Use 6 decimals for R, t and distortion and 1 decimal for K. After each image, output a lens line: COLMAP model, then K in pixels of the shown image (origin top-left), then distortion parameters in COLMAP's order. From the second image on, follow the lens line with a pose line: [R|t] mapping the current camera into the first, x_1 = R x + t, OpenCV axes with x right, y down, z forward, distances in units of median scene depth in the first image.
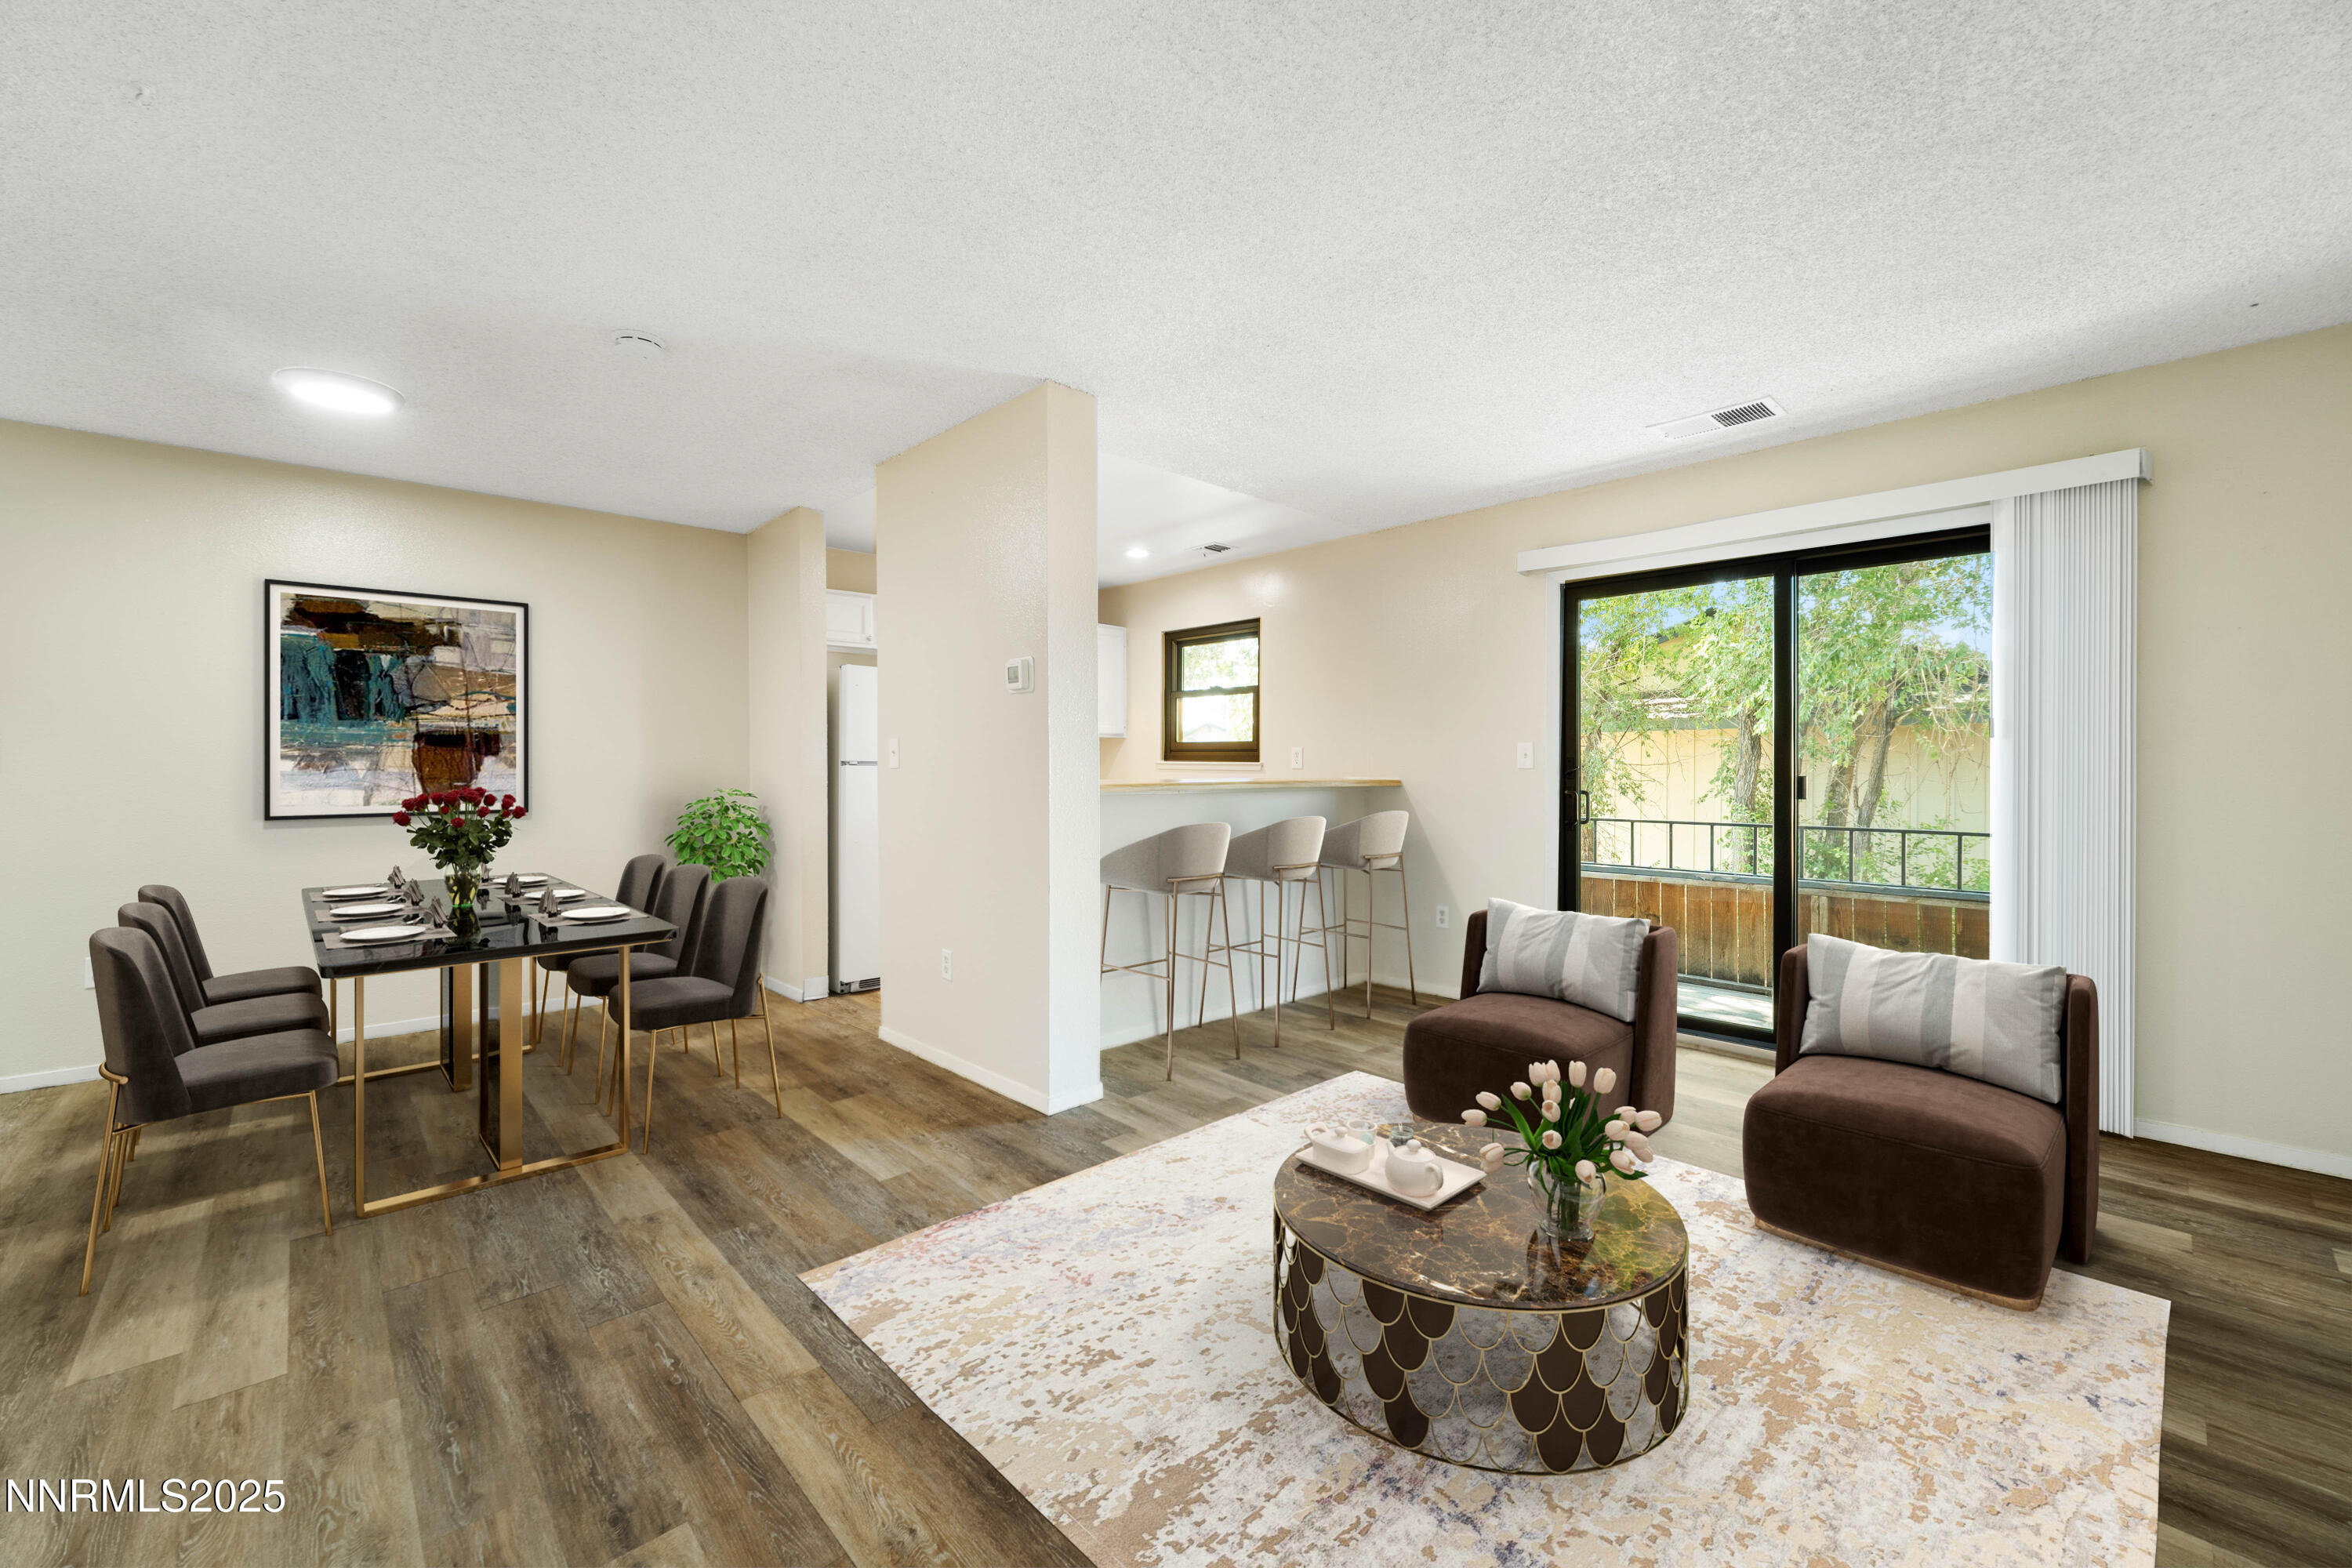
lens RADIAL K [[935.3, 0, 1164.2], [0, 935.3, 778.4], [0, 0, 1]] dist [-0.000879, 0.000437]
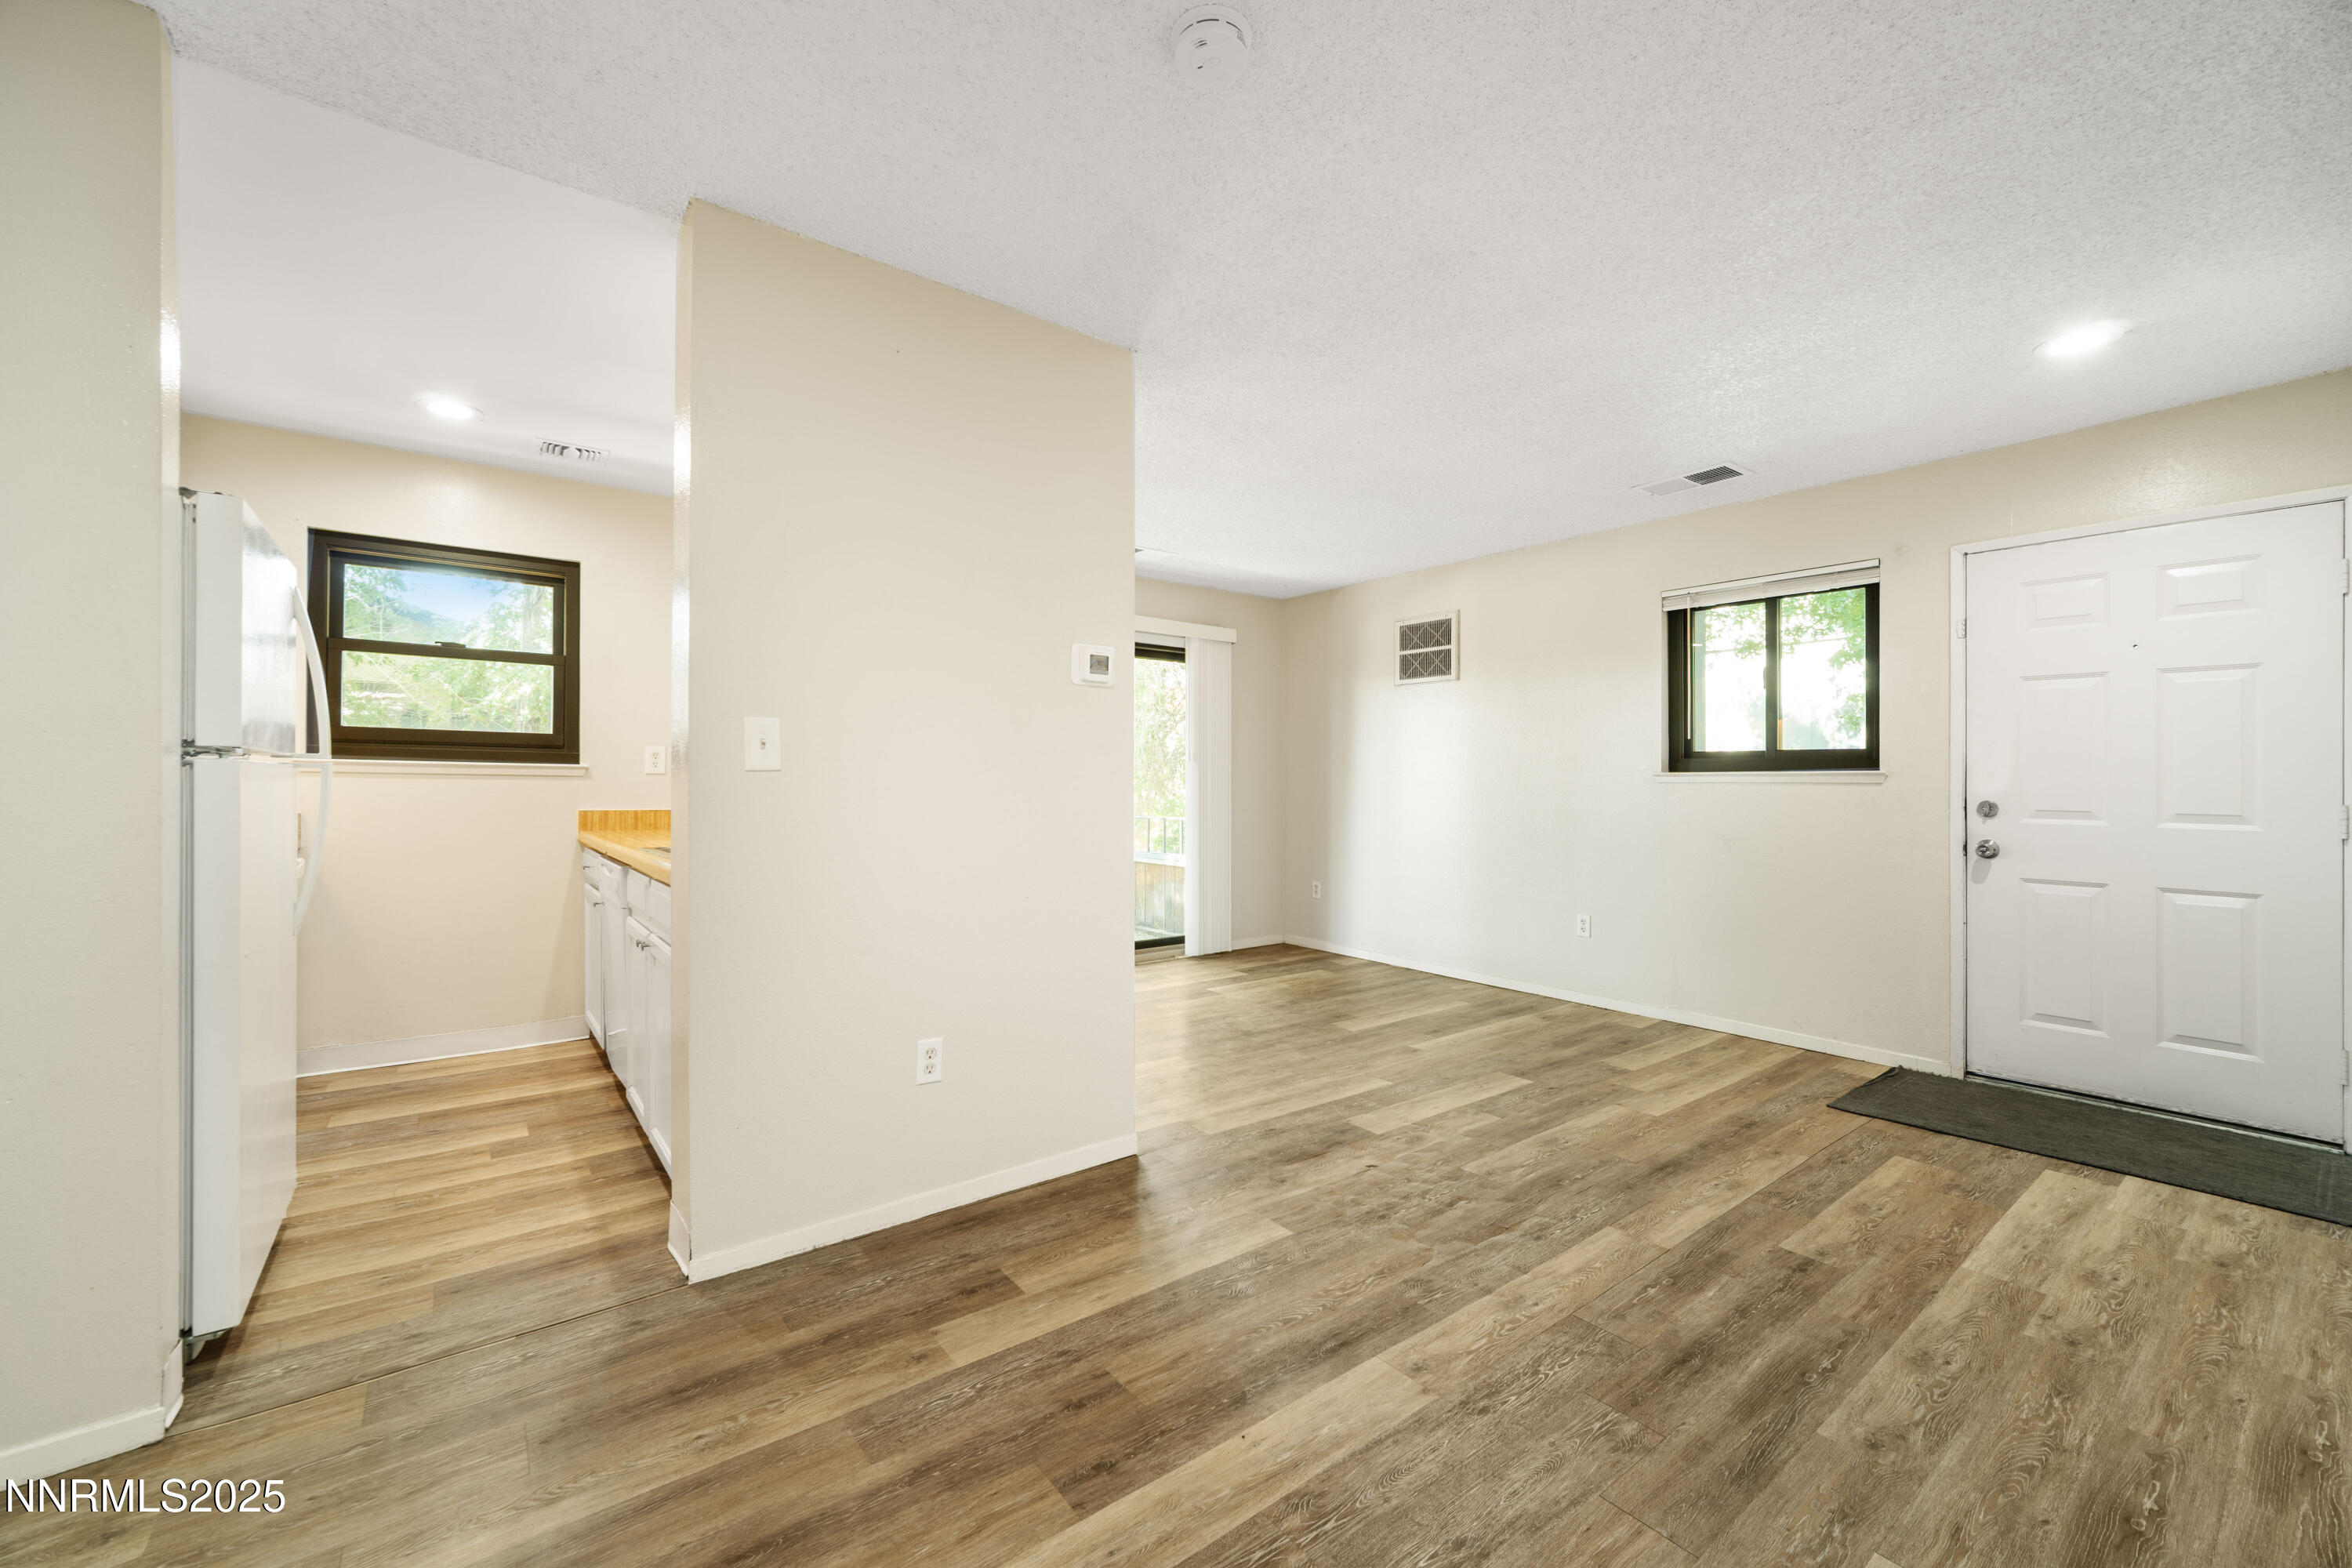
lens RADIAL K [[935.3, 0, 1164.2], [0, 935.3, 778.4], [0, 0, 1]] dist [-0.000879, 0.000437]
pose [[0.099770, 0.000102, 0.995010, -1.101685], [0.004348, 0.999990, -0.000539, -0.007632], [-0.995001, 0.004380, 0.099769, 0.936944]]
